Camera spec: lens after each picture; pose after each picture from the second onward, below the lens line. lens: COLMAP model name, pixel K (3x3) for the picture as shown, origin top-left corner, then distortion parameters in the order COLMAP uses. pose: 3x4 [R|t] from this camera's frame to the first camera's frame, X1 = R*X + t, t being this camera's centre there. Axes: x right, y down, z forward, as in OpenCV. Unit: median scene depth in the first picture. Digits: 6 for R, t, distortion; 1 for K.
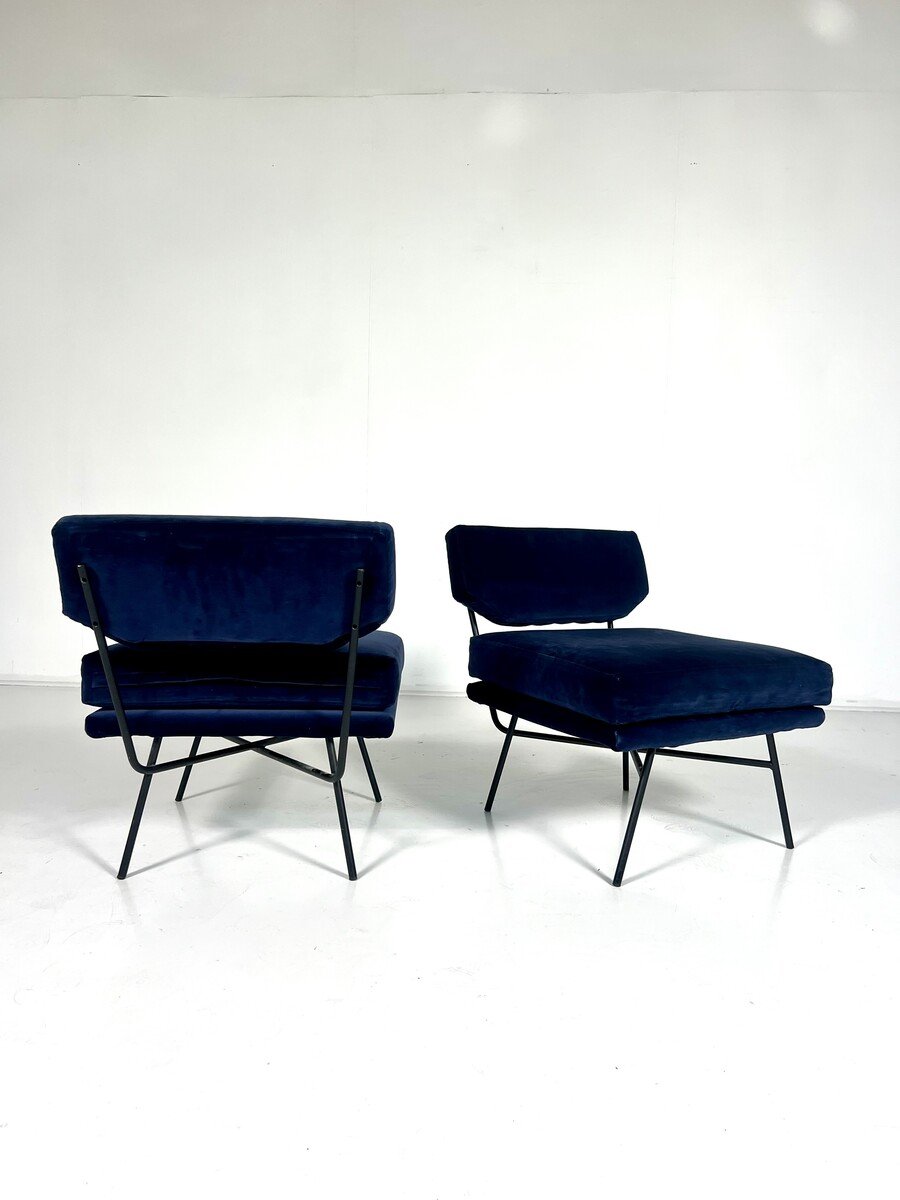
lens RADIAL K [[900.2, 0, 450.0], [0, 900.2, 600.0], [0, 0, 1]] dist [0.038978, -0.003477]
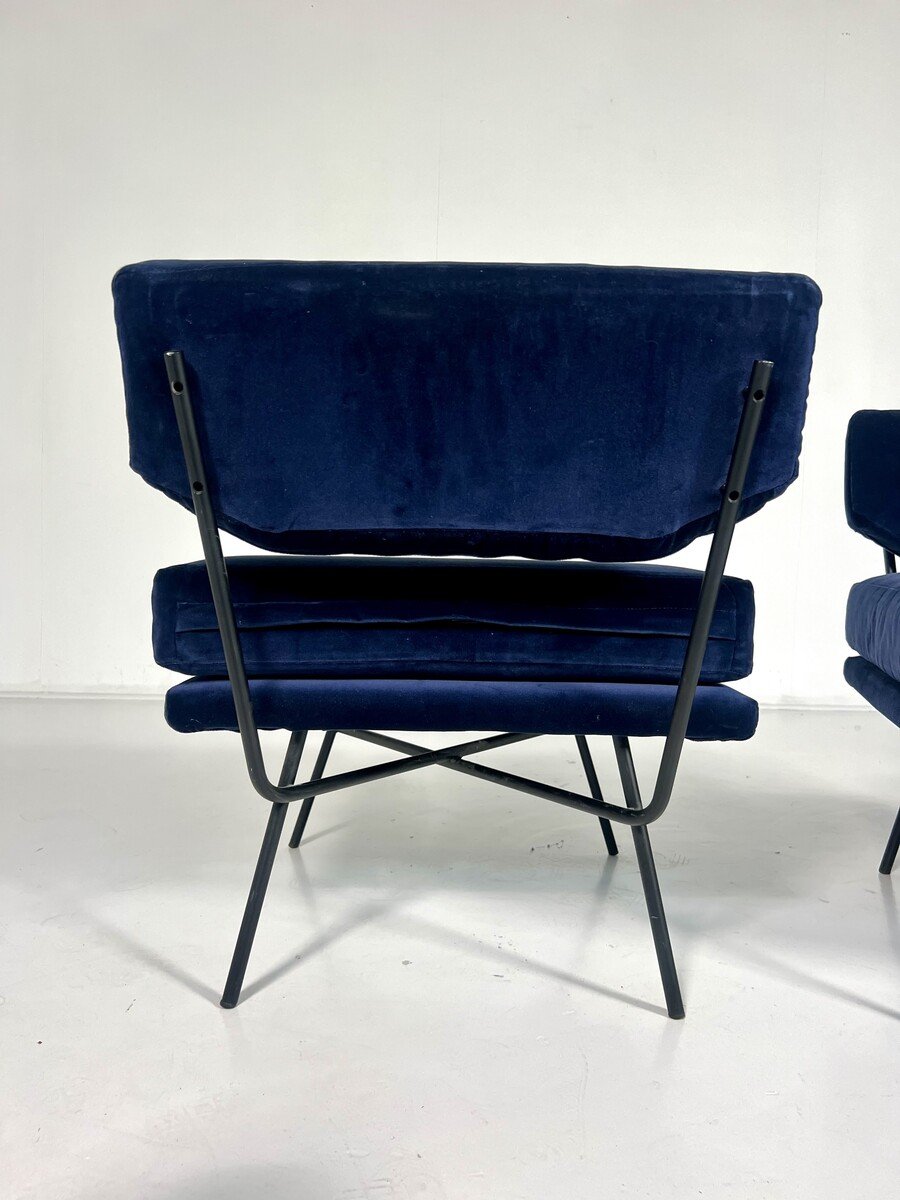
lens RADIAL K [[900.2, 0, 450.0], [0, 900.2, 600.0], [0, 0, 1]] dist [0.038978, -0.003477]
pose [[0.999507, 0.004412, -0.031086, -0.226265], [-0.005771, 0.999026, -0.043751, 0.100685], [0.030862, 0.043909, 0.998559, 0.491747]]
